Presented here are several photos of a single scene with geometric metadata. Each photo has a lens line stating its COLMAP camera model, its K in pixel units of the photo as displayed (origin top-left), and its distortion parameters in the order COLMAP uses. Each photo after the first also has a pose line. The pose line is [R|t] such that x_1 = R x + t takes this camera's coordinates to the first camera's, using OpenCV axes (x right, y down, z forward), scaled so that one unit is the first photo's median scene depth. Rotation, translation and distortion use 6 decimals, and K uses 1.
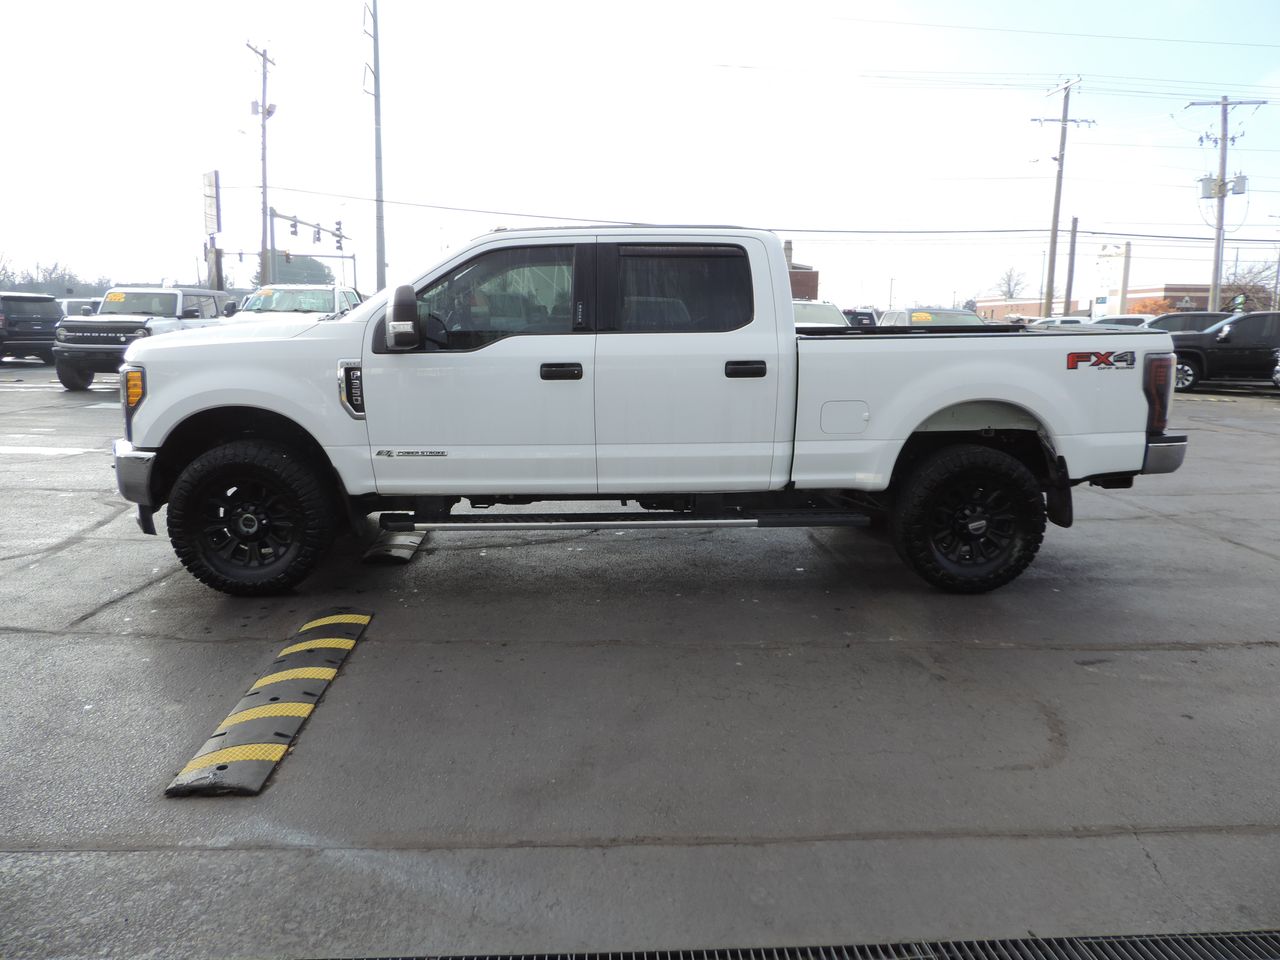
lens RADIAL K [[917.8, 0, 646.5], [0, 917.8, 468.1], [0, 0, 1]] dist [-0.023612, 0.000091]
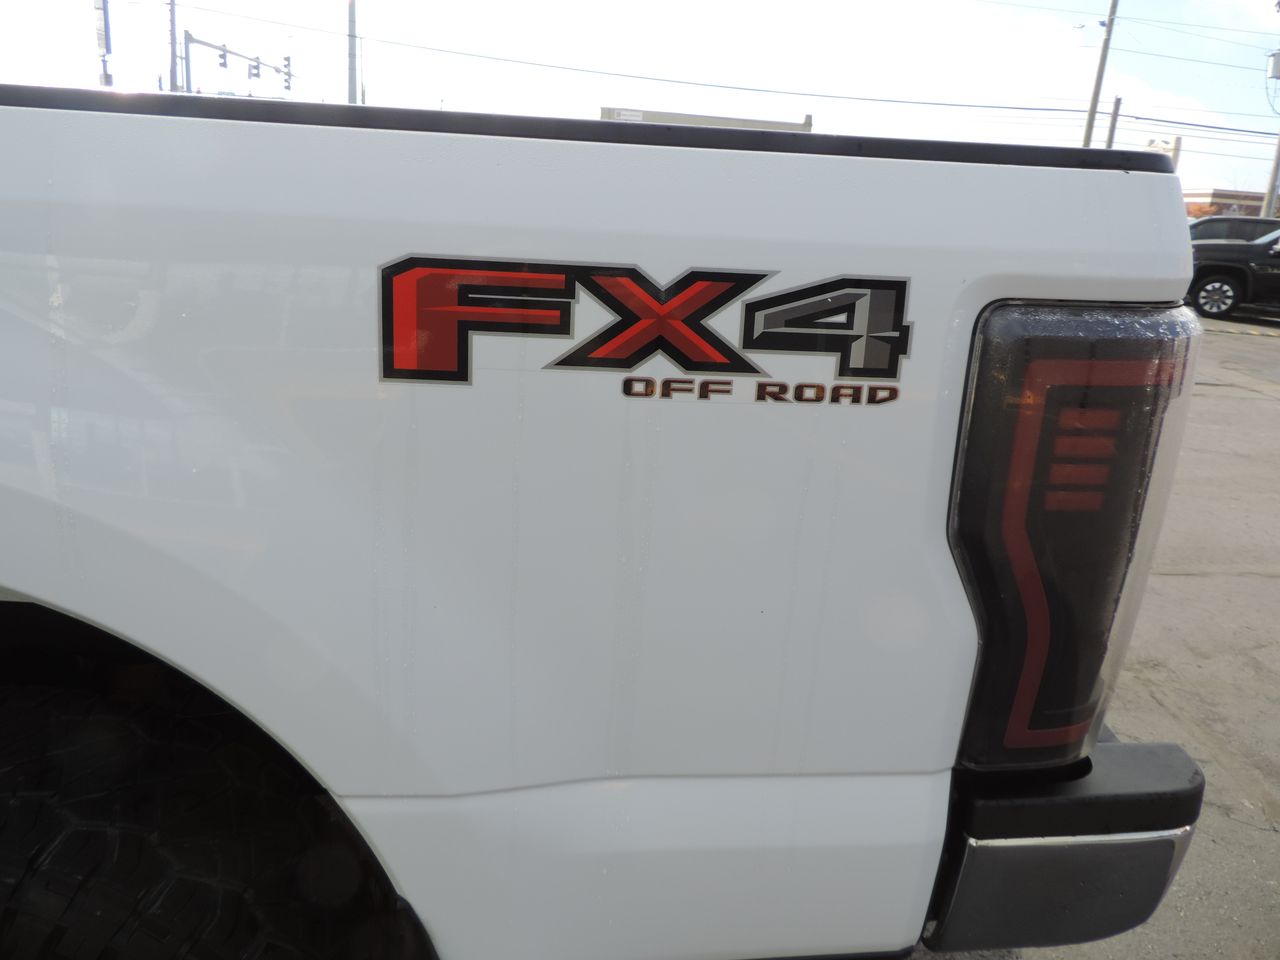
lens RADIAL K [[917.8, 0, 646.5], [0, 917.8, 468.1], [0, 0, 1]] dist [-0.023612, 0.000091]
pose [[0.997878, 0.064288, -0.010289, 0.102970], [-0.062425, 0.989648, 0.129232, -0.023725], [0.018491, -0.128315, 0.991561, 0.176887]]
